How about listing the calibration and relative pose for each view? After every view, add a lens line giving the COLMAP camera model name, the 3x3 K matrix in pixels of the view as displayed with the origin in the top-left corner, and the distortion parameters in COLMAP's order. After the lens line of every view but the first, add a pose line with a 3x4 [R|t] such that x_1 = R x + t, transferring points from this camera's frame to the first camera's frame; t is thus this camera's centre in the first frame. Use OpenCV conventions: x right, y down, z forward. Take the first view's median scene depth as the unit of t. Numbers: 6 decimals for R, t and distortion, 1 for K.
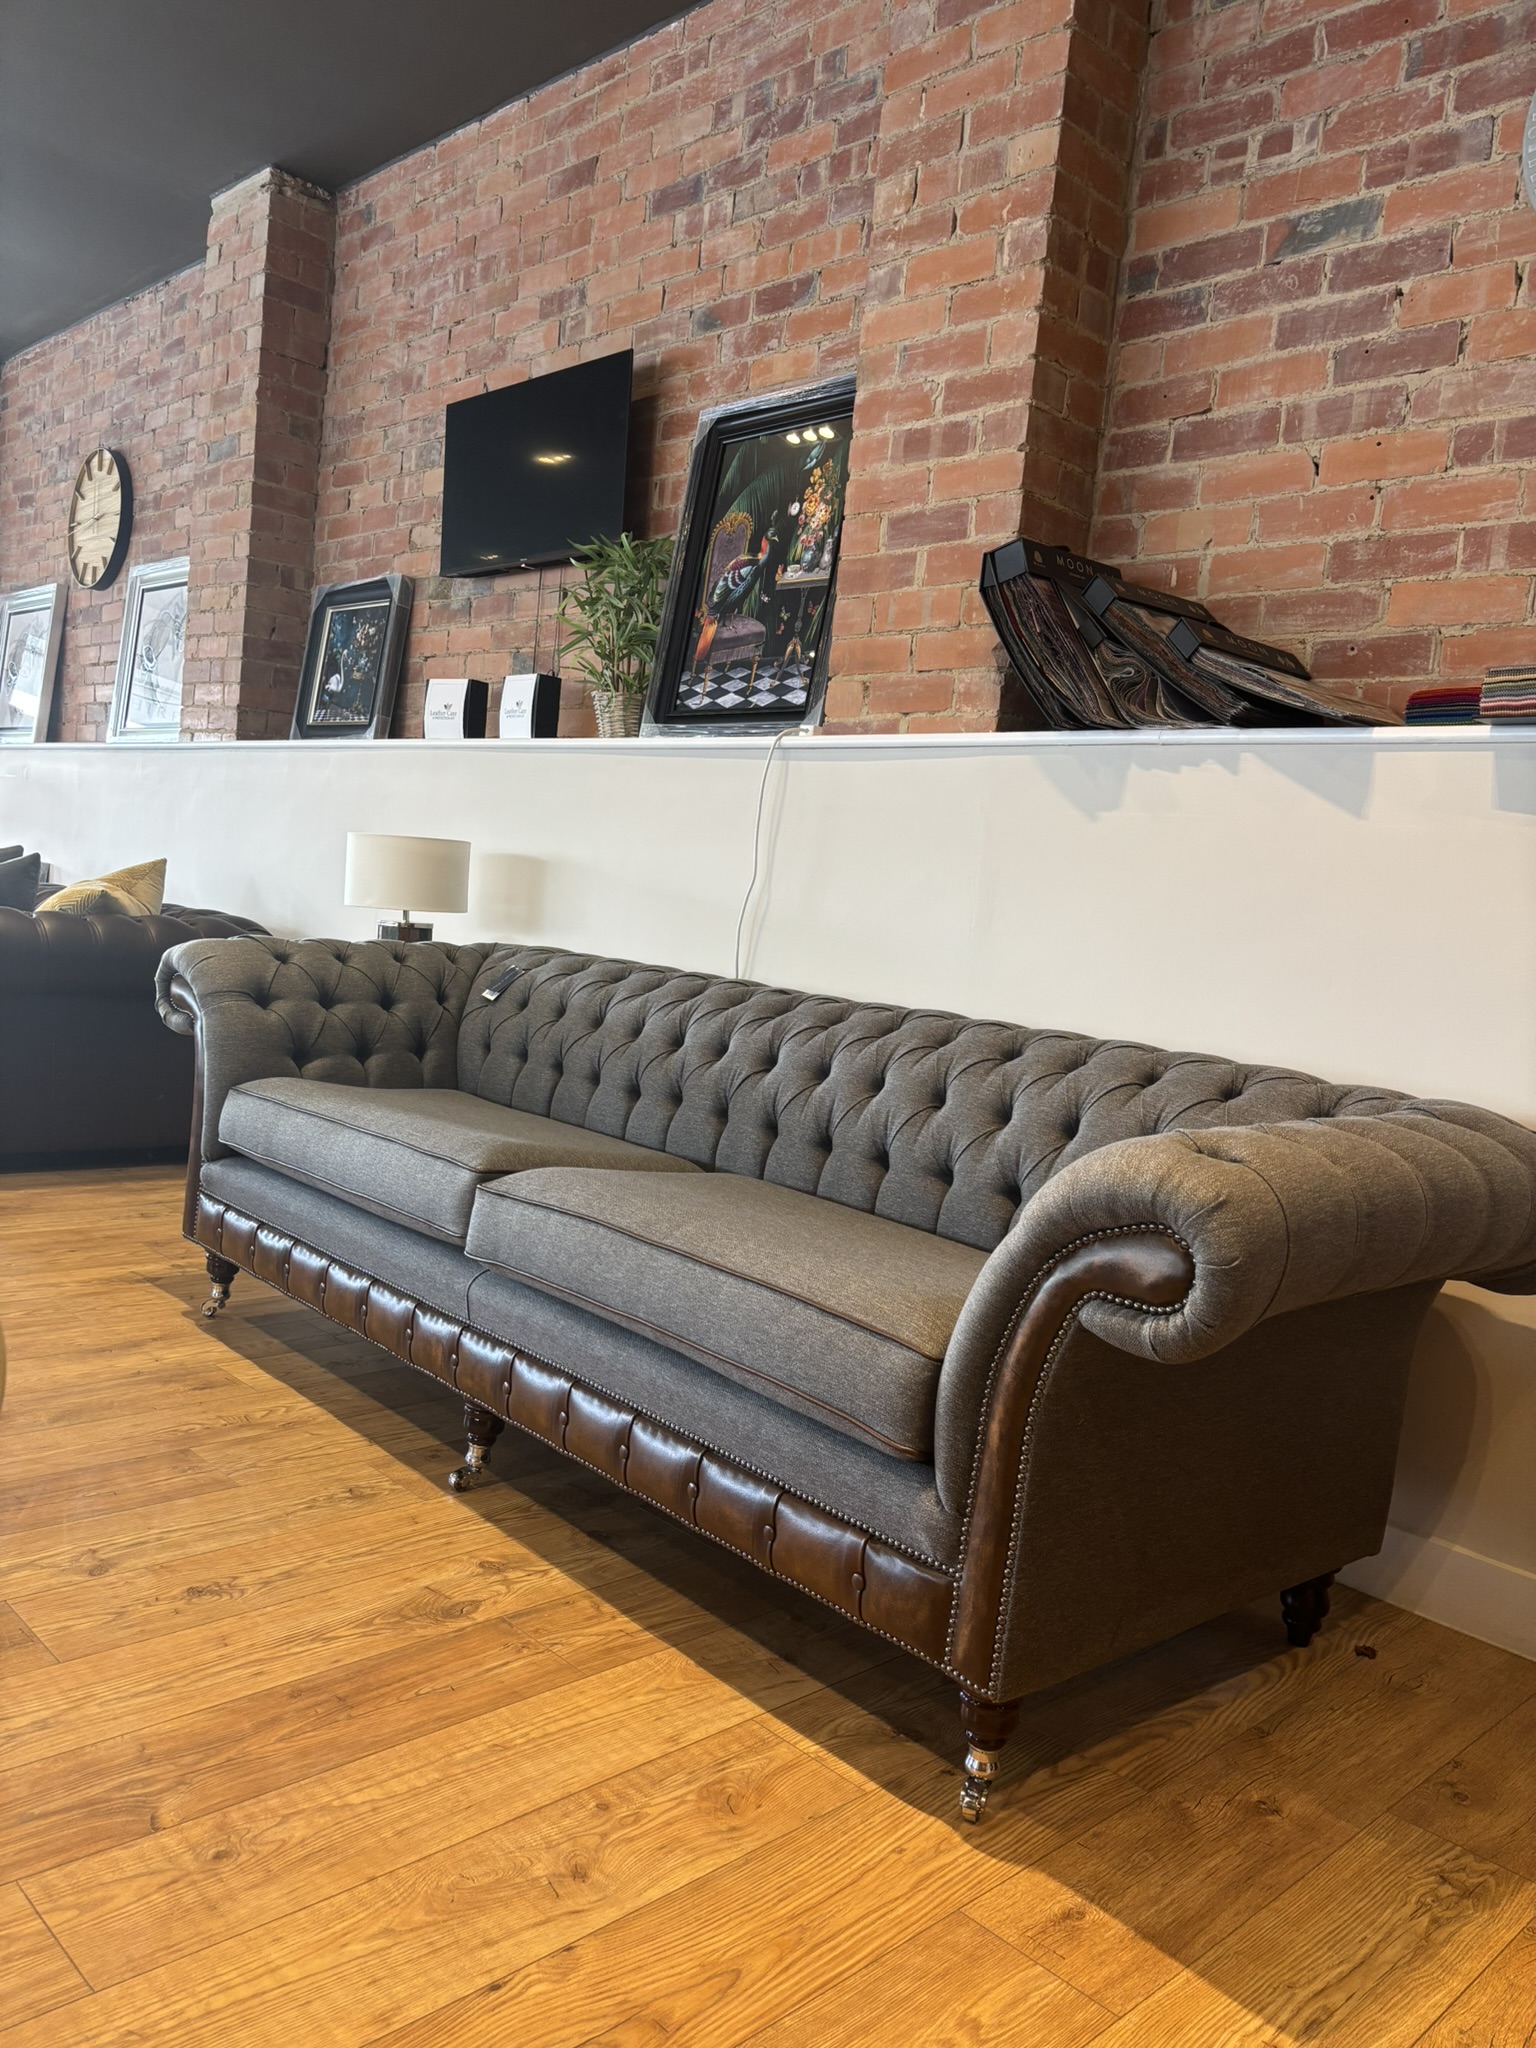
lens RADIAL K [[1555.8, 0, 763.1], [0, 1555.8, 1032.2], [0, 0, 1]] dist [0.033152, -0.035320]
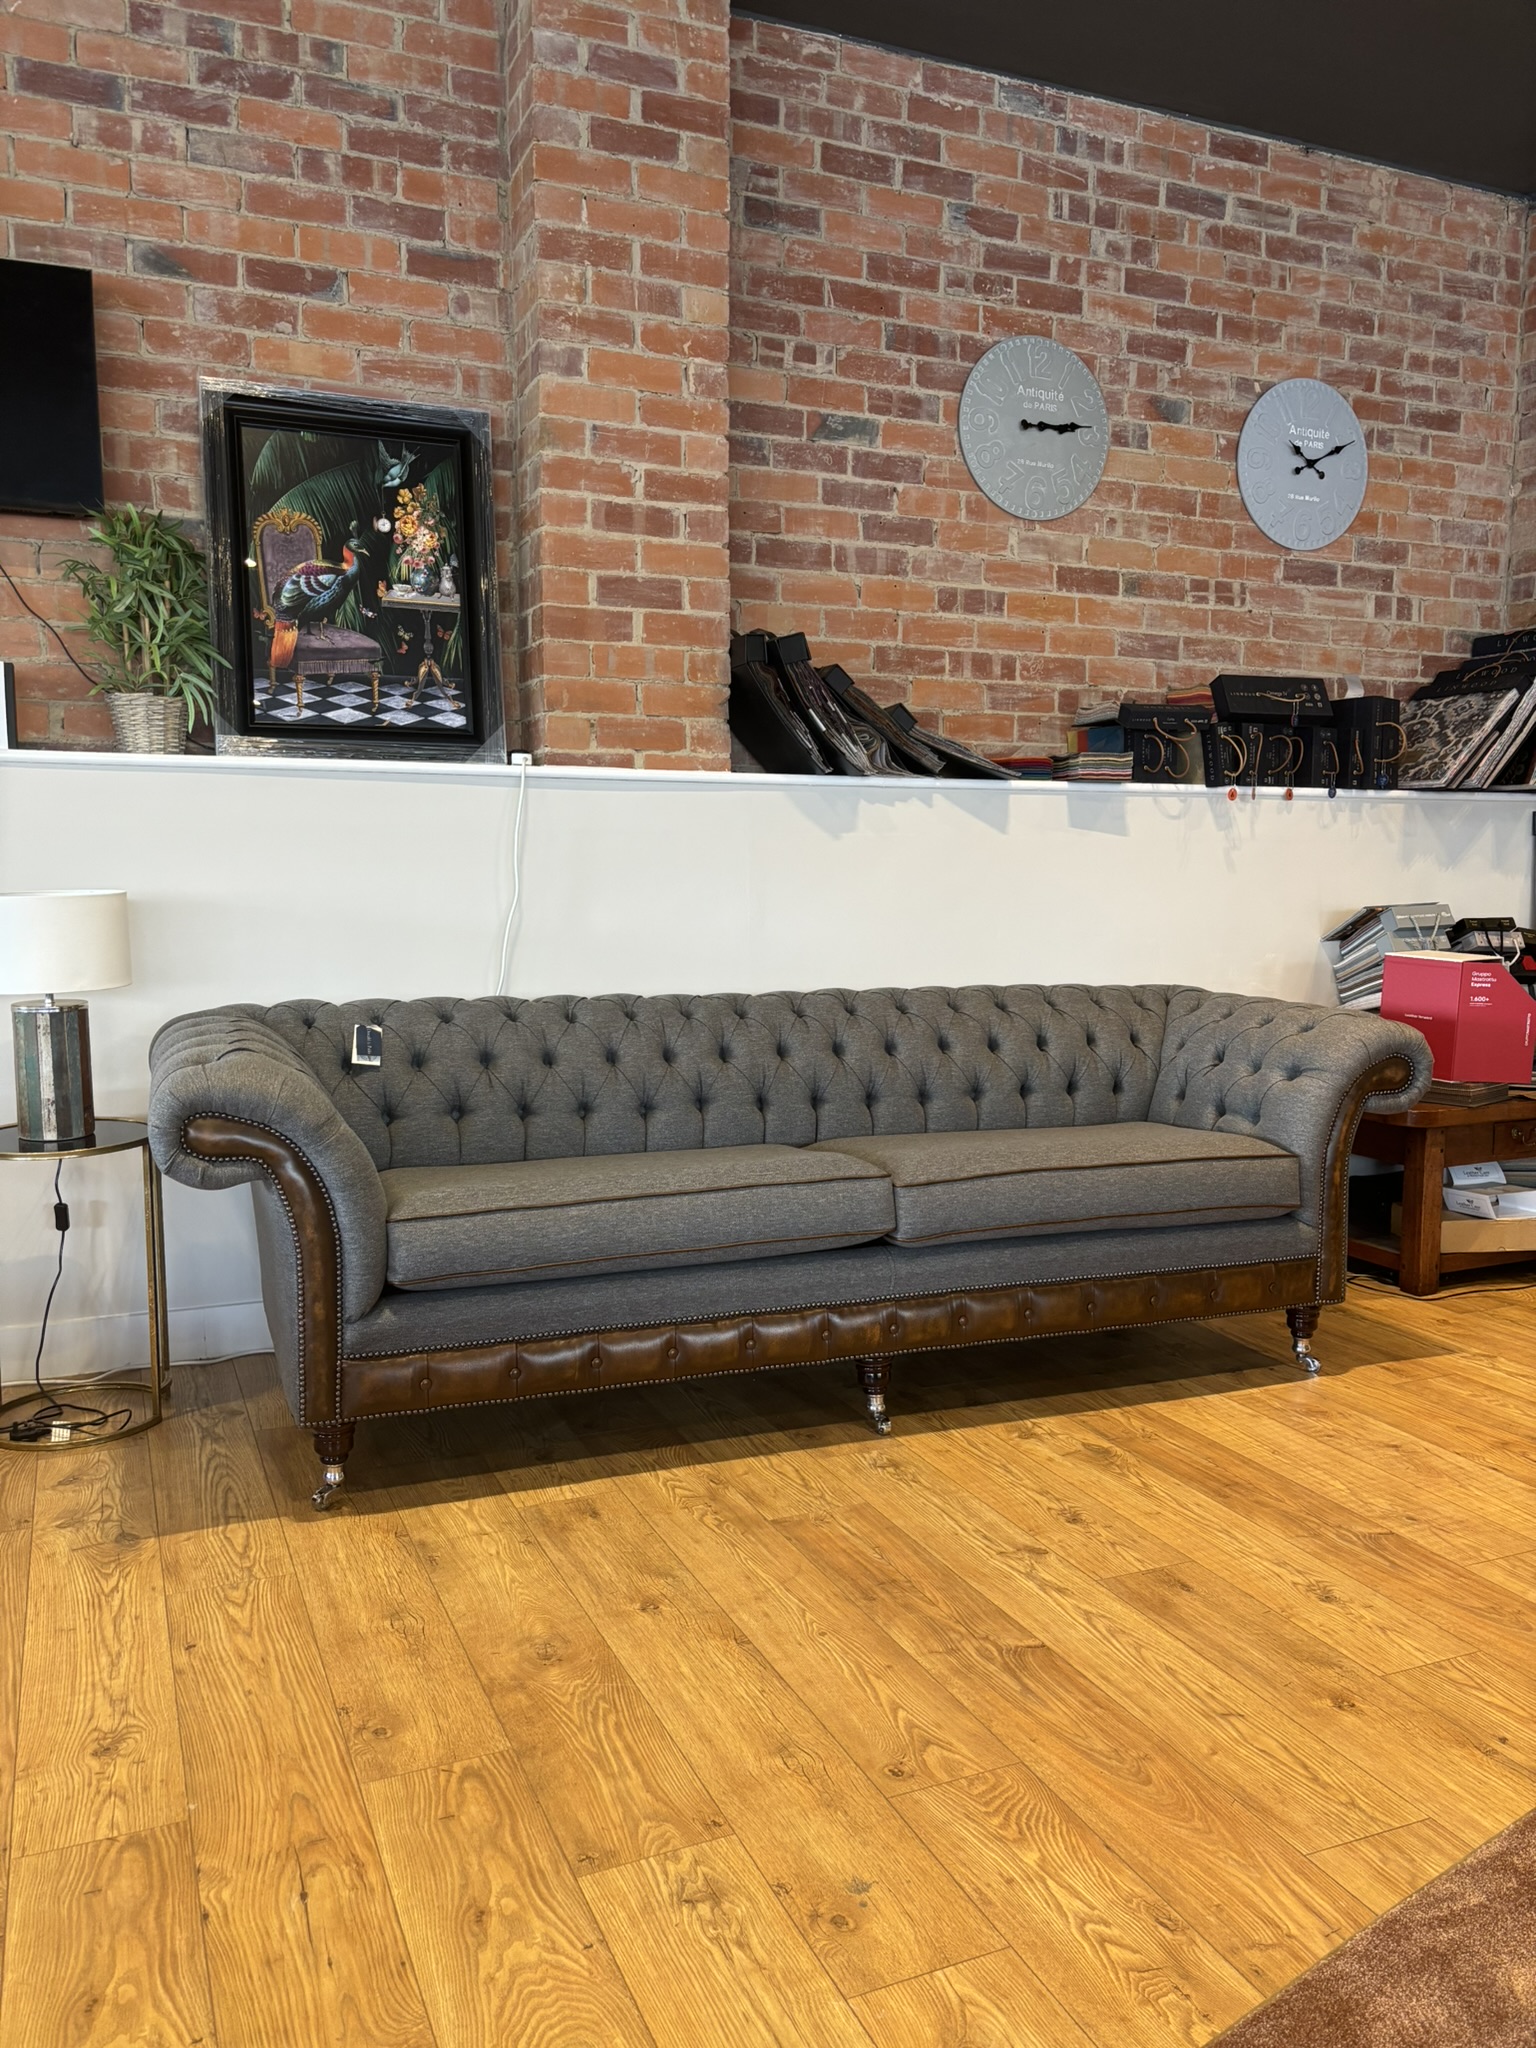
lens RADIAL K [[1571.0, 0, 765.9], [0, 1571.0, 1032.2], [0, 0, 1]] dist [0.020655, -0.028212]
pose [[0.344515, -0.190879, 0.919171, -1.455918], [0.108887, 0.980627, 0.162830, -0.255348], [-0.932445, 0.043989, 0.358625, 0.704495]]
